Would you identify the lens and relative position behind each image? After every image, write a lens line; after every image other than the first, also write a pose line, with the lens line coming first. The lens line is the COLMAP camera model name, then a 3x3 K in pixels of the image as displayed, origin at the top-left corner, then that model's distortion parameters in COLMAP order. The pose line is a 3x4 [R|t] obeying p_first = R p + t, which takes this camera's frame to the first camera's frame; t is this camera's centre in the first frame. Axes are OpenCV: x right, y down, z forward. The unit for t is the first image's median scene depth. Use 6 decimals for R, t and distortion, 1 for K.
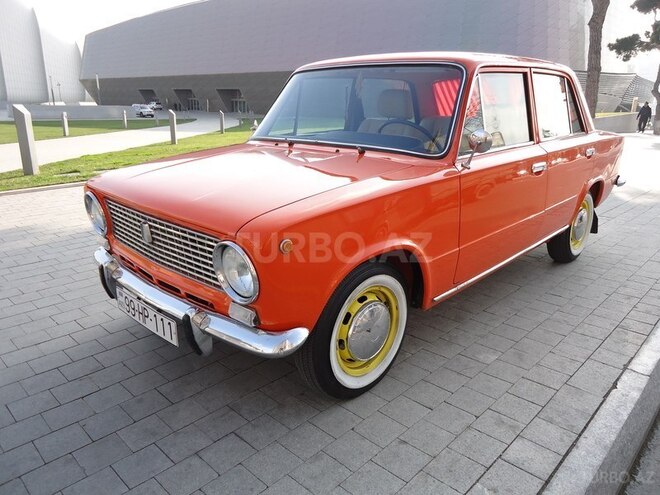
lens RADIAL K [[474.0, 0, 330.8], [0, 474.0, 252.3], [0, 0, 1]] dist [-0.000672, 0.002255]
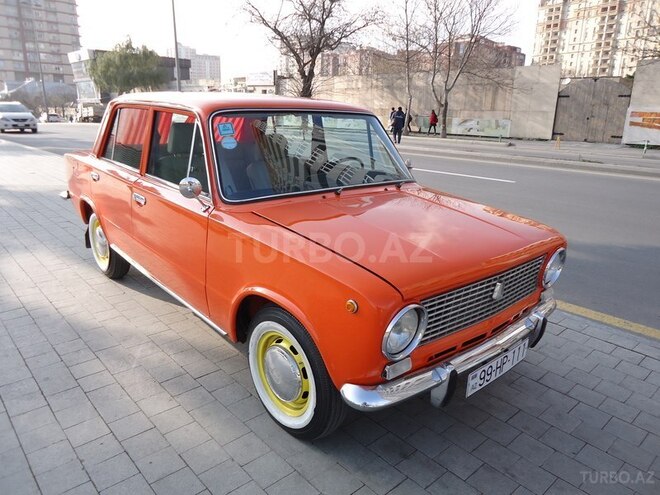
lens RADIAL K [[474.0, 0, 330.8], [0, 474.0, 252.3], [0, 0, 1]] dist [-0.000672, 0.002255]
pose [[0.082772, -0.305263, 0.948664, -1.408649], [0.281350, 0.920365, 0.271609, -0.515827], [-0.956029, 0.244425, 0.162066, 1.183238]]
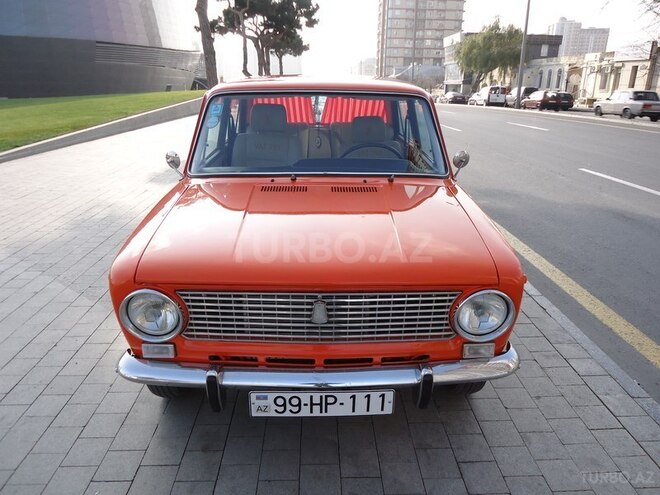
lens RADIAL K [[483.9, 0, 330.0], [0, 483.9, 247.5], [0, 0, 1]] dist [-0.003845, -0.002516]
pose [[0.706034, -0.240187, 0.666202, -0.944997], [0.219427, 0.968627, 0.116675, -0.257625], [-0.673325, 0.063806, 0.736588, 0.339220]]
